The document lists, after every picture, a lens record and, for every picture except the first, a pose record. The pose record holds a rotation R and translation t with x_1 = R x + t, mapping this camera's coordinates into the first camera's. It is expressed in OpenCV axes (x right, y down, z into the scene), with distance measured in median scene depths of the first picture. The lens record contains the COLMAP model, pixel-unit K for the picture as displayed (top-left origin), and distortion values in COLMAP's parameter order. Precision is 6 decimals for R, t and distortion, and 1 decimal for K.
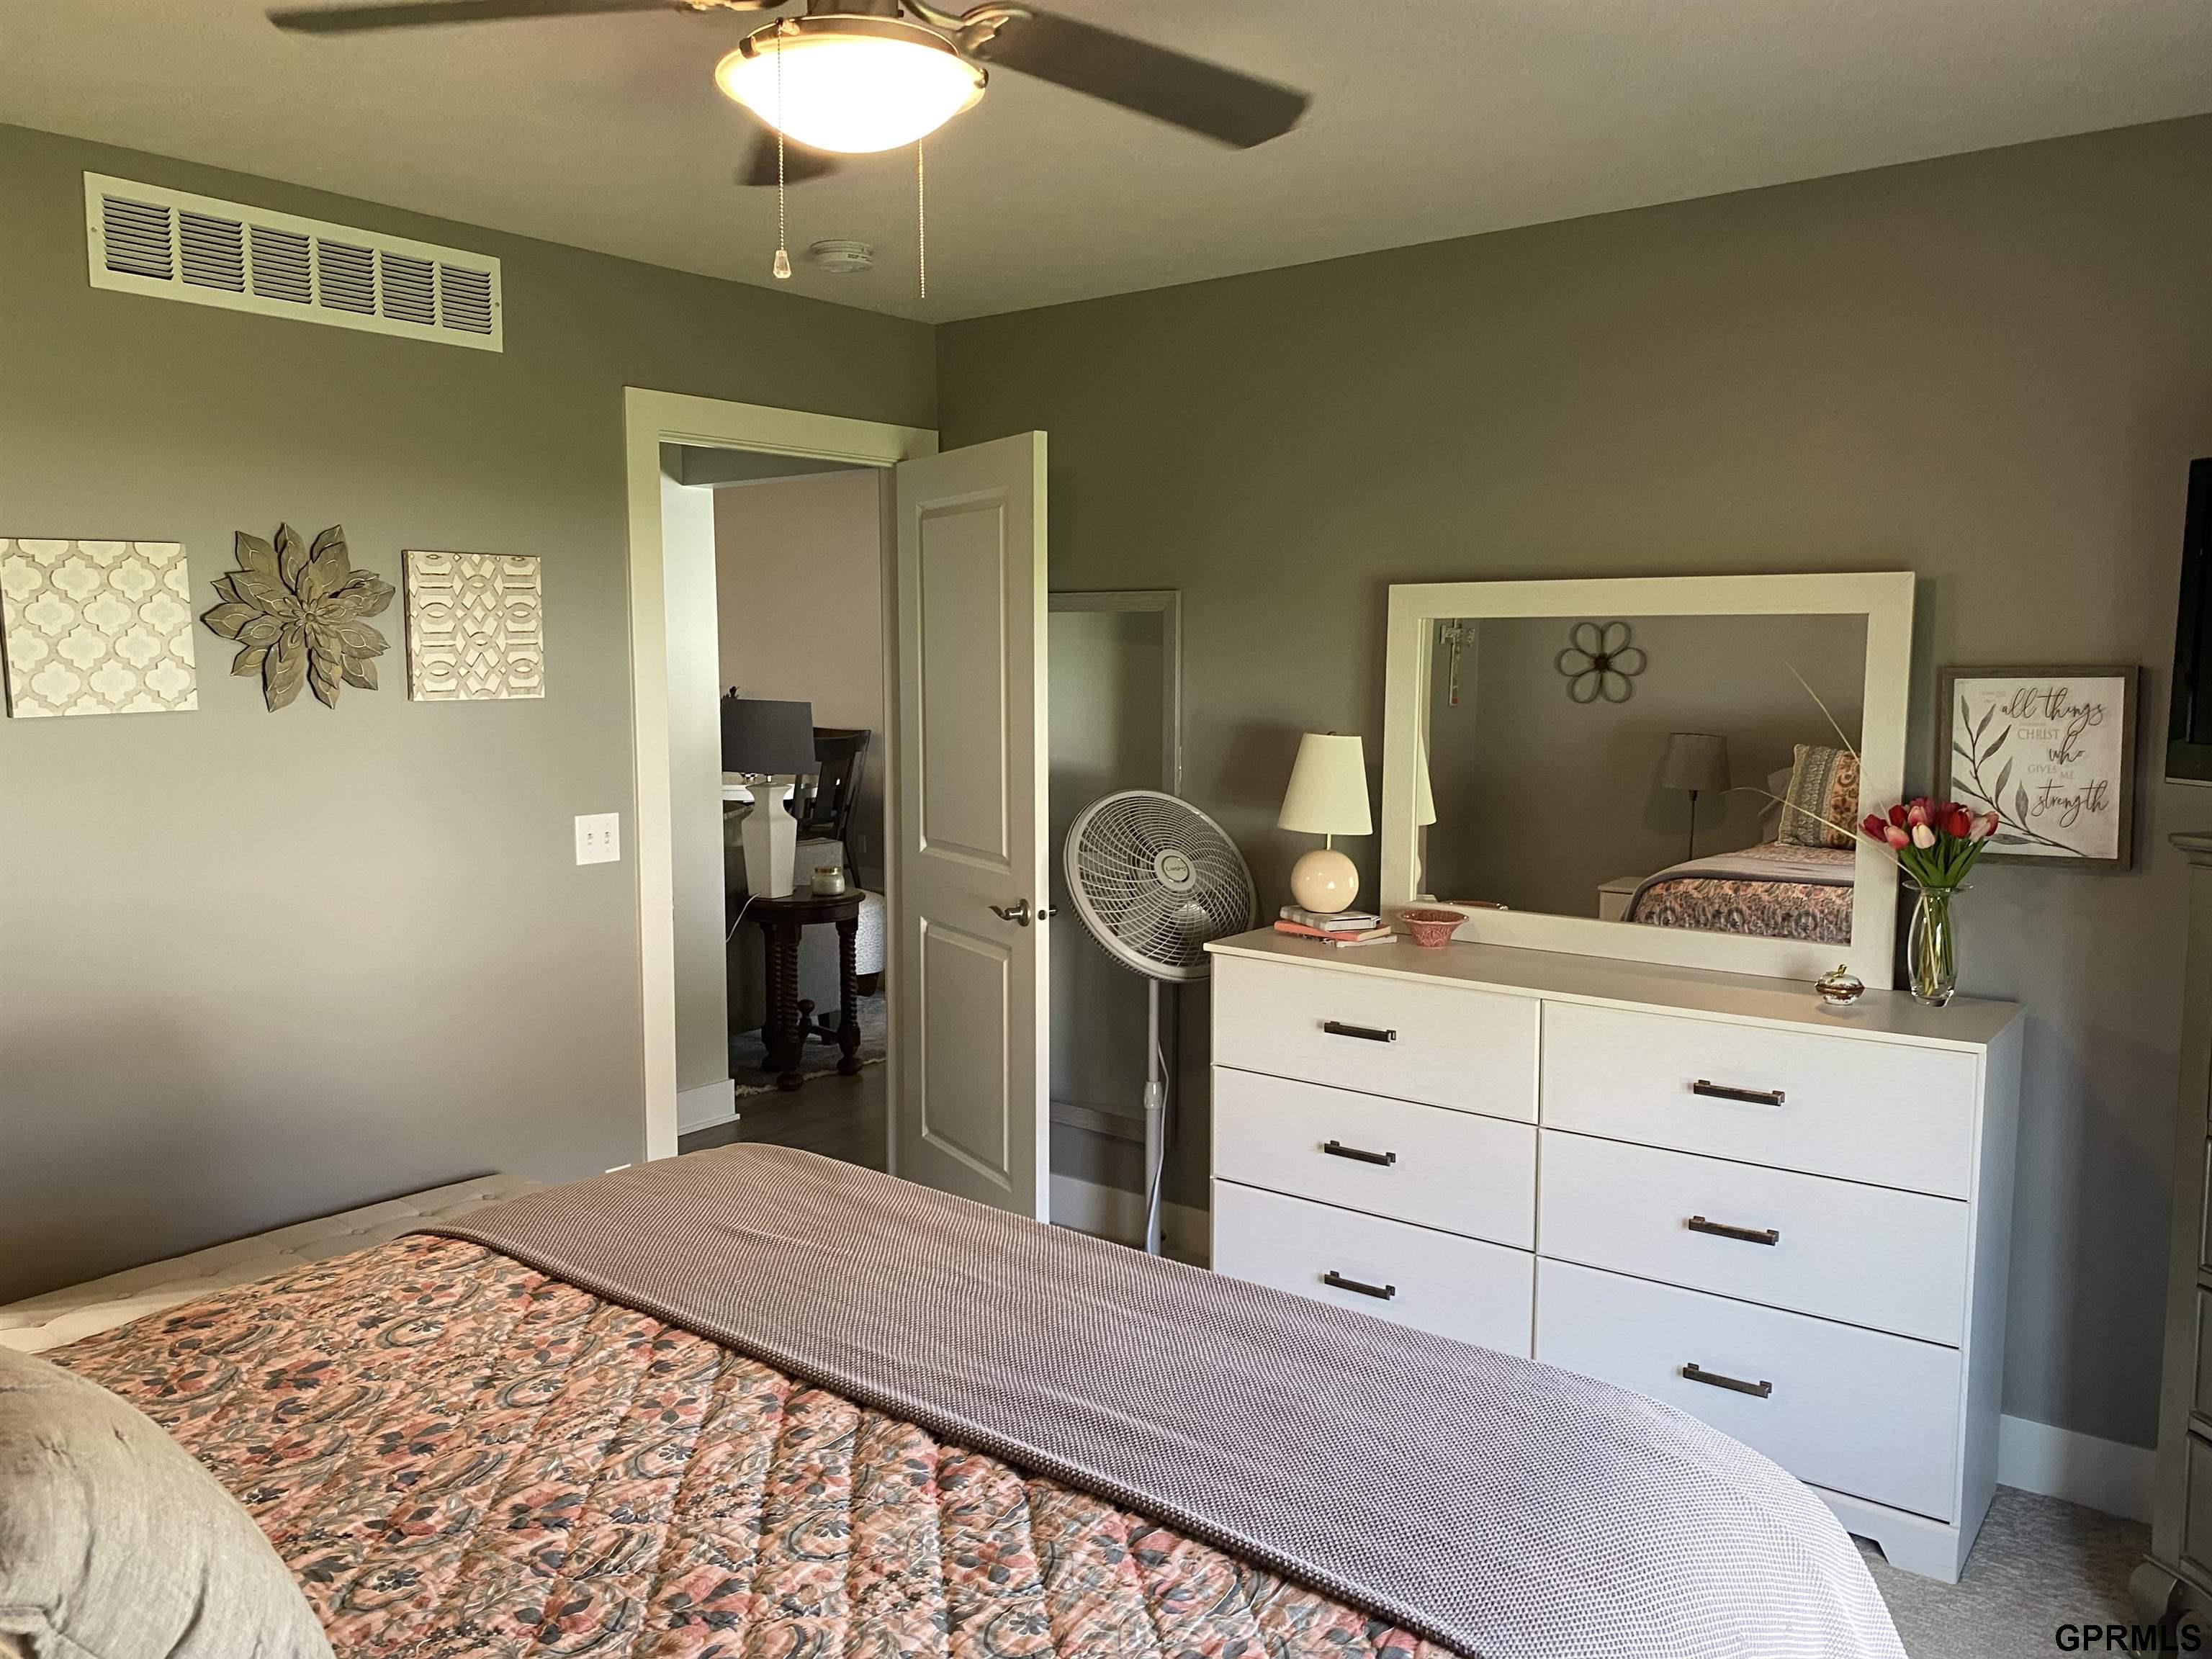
lens RADIAL K [[1699.4, 0, 1099.4], [0, 1699.4, 828.8], [0, 0, 1]] dist [0.115708, -0.263197]
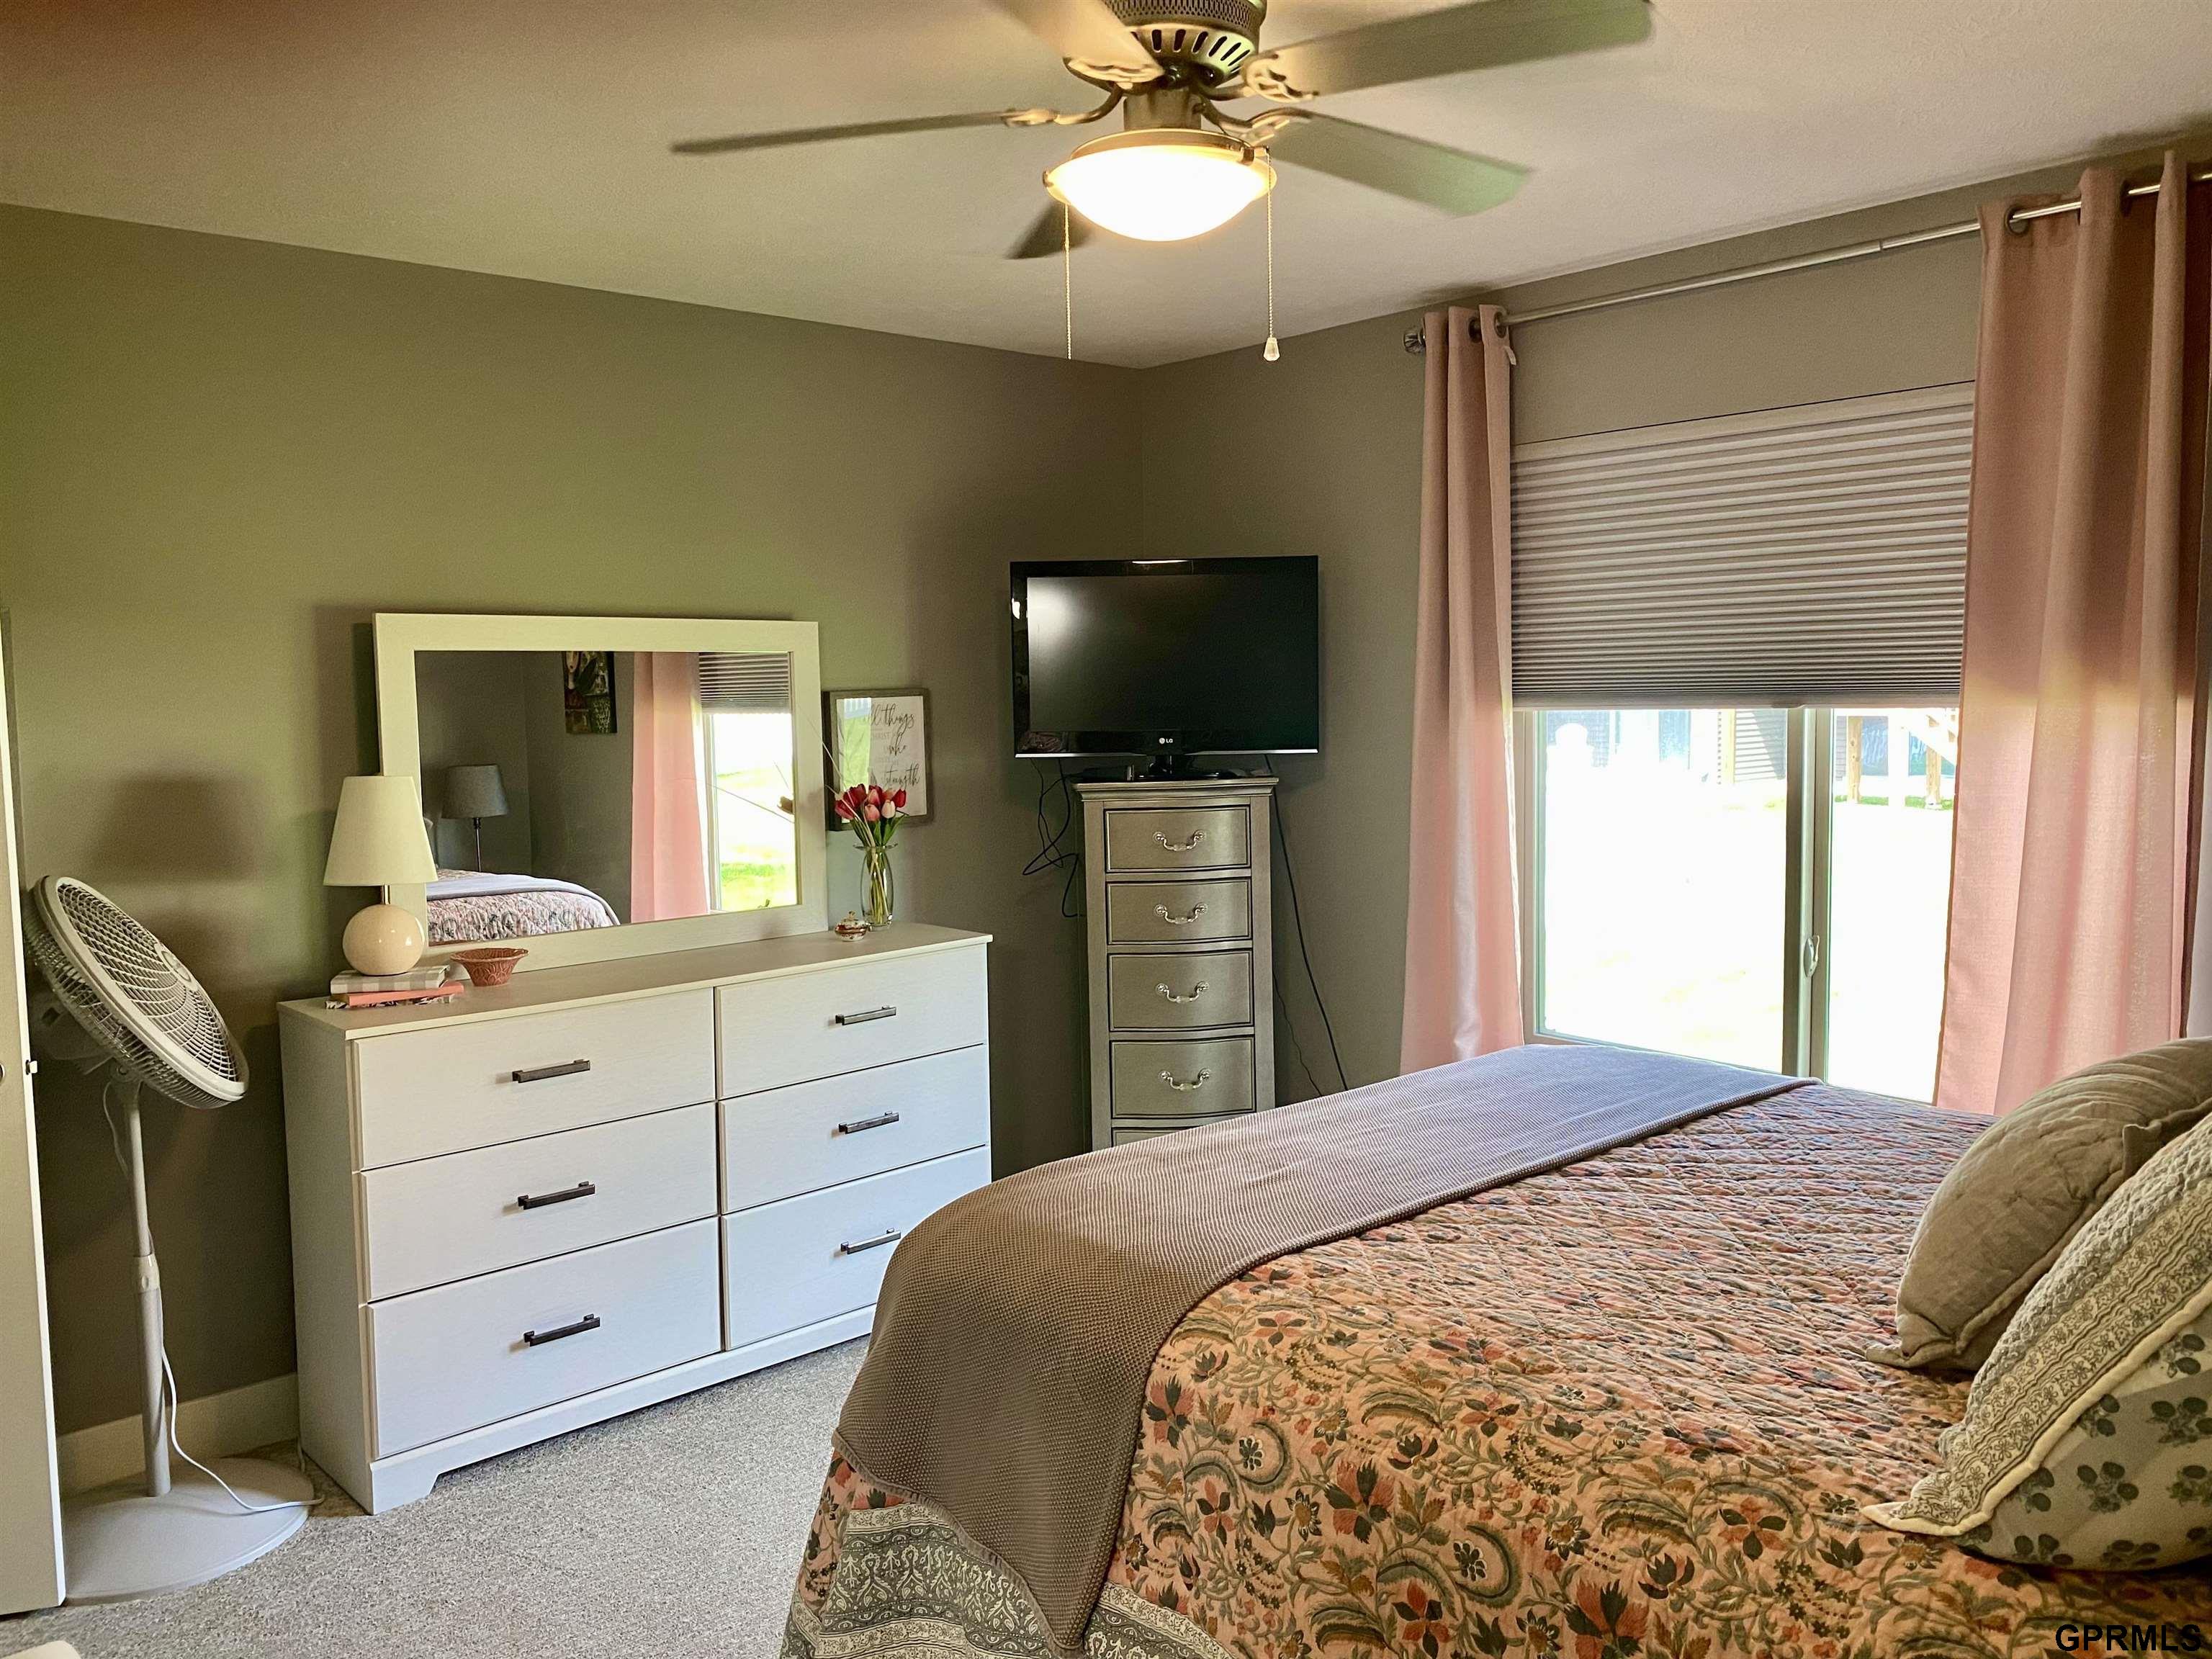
lens RADIAL K [[1699.4, 0, 1099.4], [0, 1699.4, 828.8], [0, 0, 1]] dist [0.115708, -0.263197]
pose [[0.163981, -0.091186, 0.982240, -0.883022], [0.118364, 0.990344, 0.072178, -0.061451], [-0.979337, 0.104426, 0.173191, 0.592128]]
